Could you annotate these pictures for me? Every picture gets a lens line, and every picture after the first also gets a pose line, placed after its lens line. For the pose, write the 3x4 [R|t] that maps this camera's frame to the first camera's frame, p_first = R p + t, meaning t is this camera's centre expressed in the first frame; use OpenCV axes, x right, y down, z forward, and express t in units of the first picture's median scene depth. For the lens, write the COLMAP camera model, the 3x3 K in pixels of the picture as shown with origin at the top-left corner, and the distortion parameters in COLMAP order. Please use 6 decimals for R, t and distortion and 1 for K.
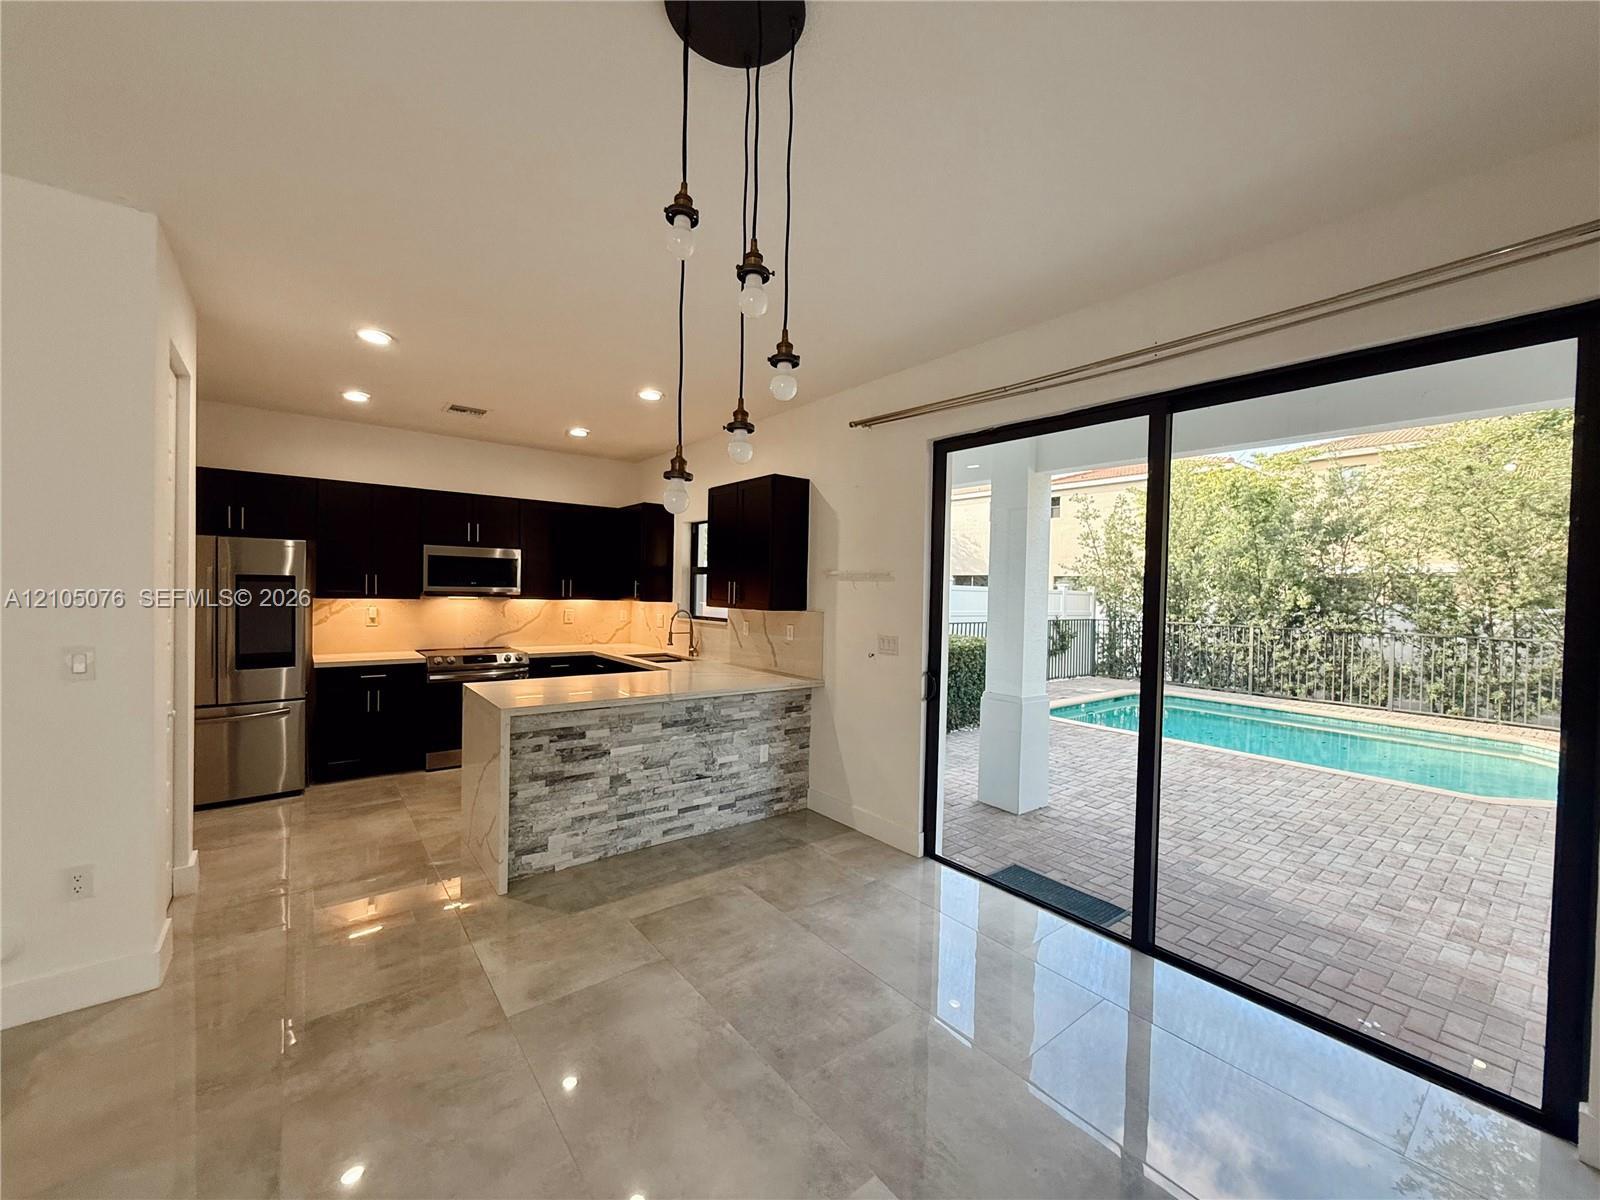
lens RADIAL K [[639.7, 0, 805.8], [0, 639.7, 600.6], [0, 0, 1]] dist [-0.000433, -0.000053]
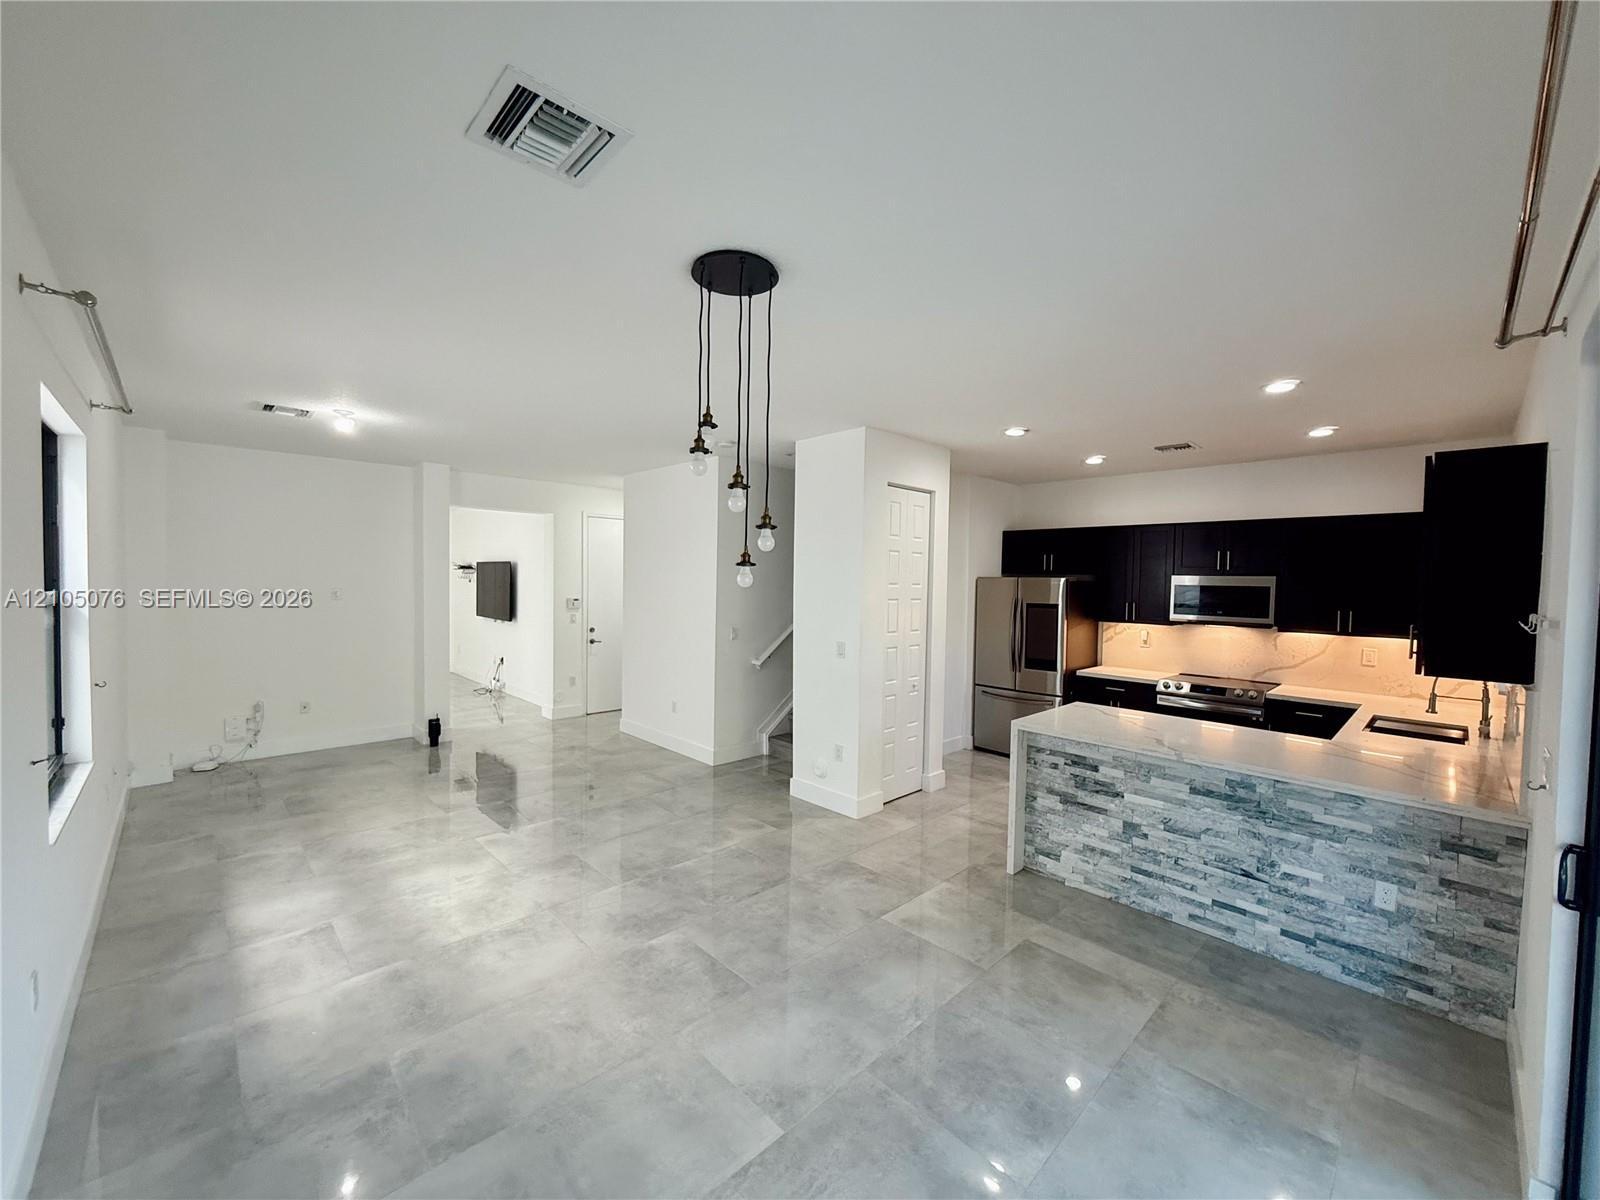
lens RADIAL K [[637.8, 0, 804.7], [0, 637.8, 603.7], [0, 0, 1]] dist [0.000211, -0.000115]
pose [[0.103423, 0.017432, -0.994485, 0.555606], [-0.034603, 0.999304, 0.013918, -0.046548], [0.994035, 0.032973, 0.103954, 0.381665]]
